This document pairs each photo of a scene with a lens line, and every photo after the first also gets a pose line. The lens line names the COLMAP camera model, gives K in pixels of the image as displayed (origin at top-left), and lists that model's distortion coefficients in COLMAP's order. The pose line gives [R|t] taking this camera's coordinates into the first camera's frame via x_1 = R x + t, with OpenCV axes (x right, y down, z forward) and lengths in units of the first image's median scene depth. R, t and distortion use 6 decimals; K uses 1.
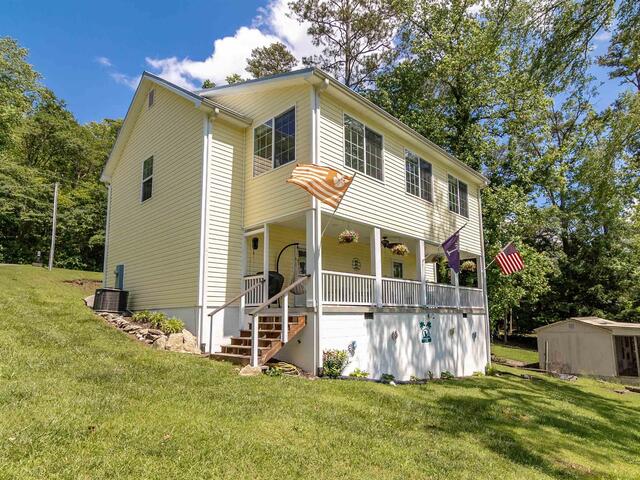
lens RADIAL K [[338.3, 0, 319.8], [0, 338.3, 250.9], [0, 0, 1]] dist [-0.000857, -0.001700]
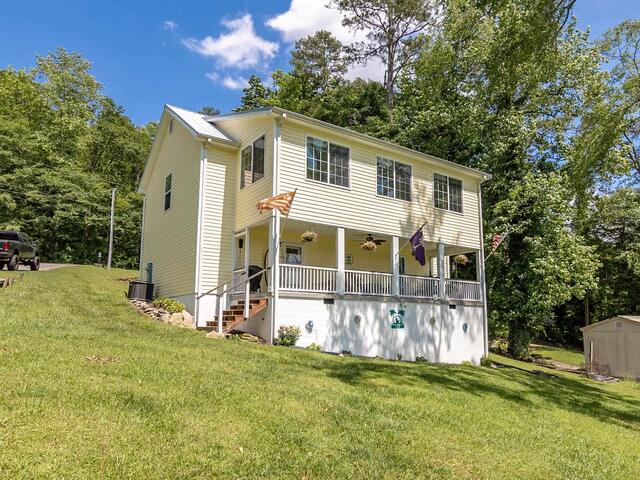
lens RADIAL K [[369.4, 0, 320.9], [0, 369.4, 241.1], [0, 0, 1]] dist [0.001129, 0.001650]
pose [[0.986652, -0.022845, -0.161232, 0.282114], [0.020216, 0.999635, -0.017925, -0.000403], [0.161583, 0.014426, 0.986754, -0.261813]]
